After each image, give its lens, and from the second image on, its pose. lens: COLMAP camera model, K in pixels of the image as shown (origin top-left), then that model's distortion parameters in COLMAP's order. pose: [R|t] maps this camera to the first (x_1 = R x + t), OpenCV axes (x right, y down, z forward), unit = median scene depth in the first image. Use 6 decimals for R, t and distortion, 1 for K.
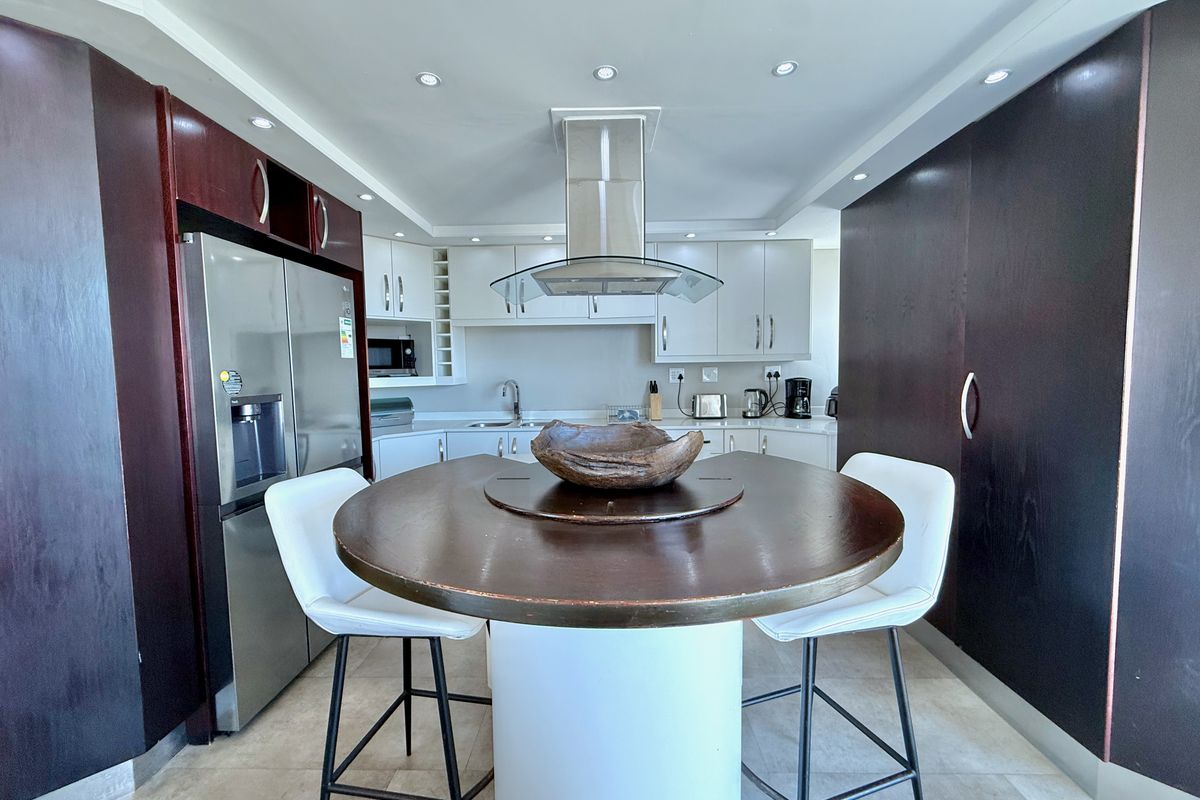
lens RADIAL K [[477.9, 0, 599.4], [0, 477.9, 396.0], [0, 0, 1]] dist [0.000968, 0.000124]
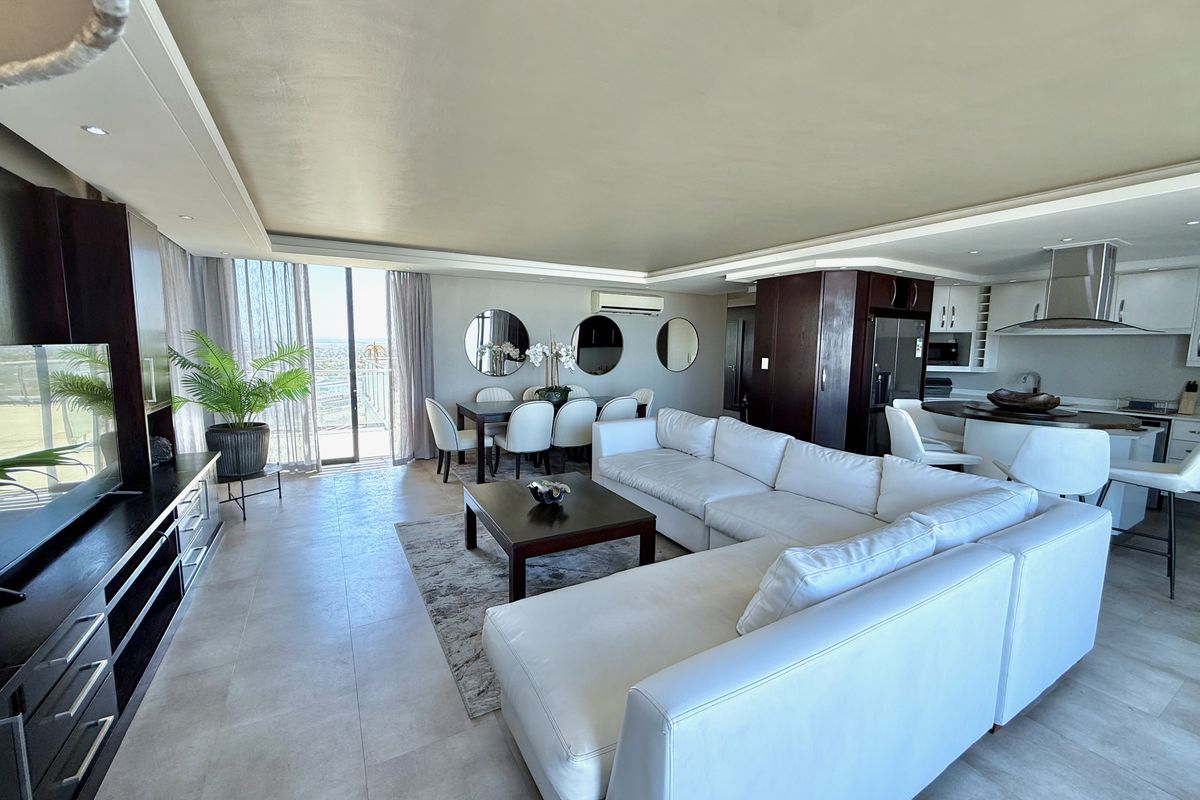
lens RADIAL K [[477.9, 0, 599.4], [0, 477.9, 396.0], [0, 0, 1]] dist [0.000968, 0.000124]
pose [[0.518869, 0.113707, -0.847258, 0.387585], [-0.071278, 0.993418, 0.089672, 0.002415], [0.851877, 0.013863, 0.523558, -0.915811]]
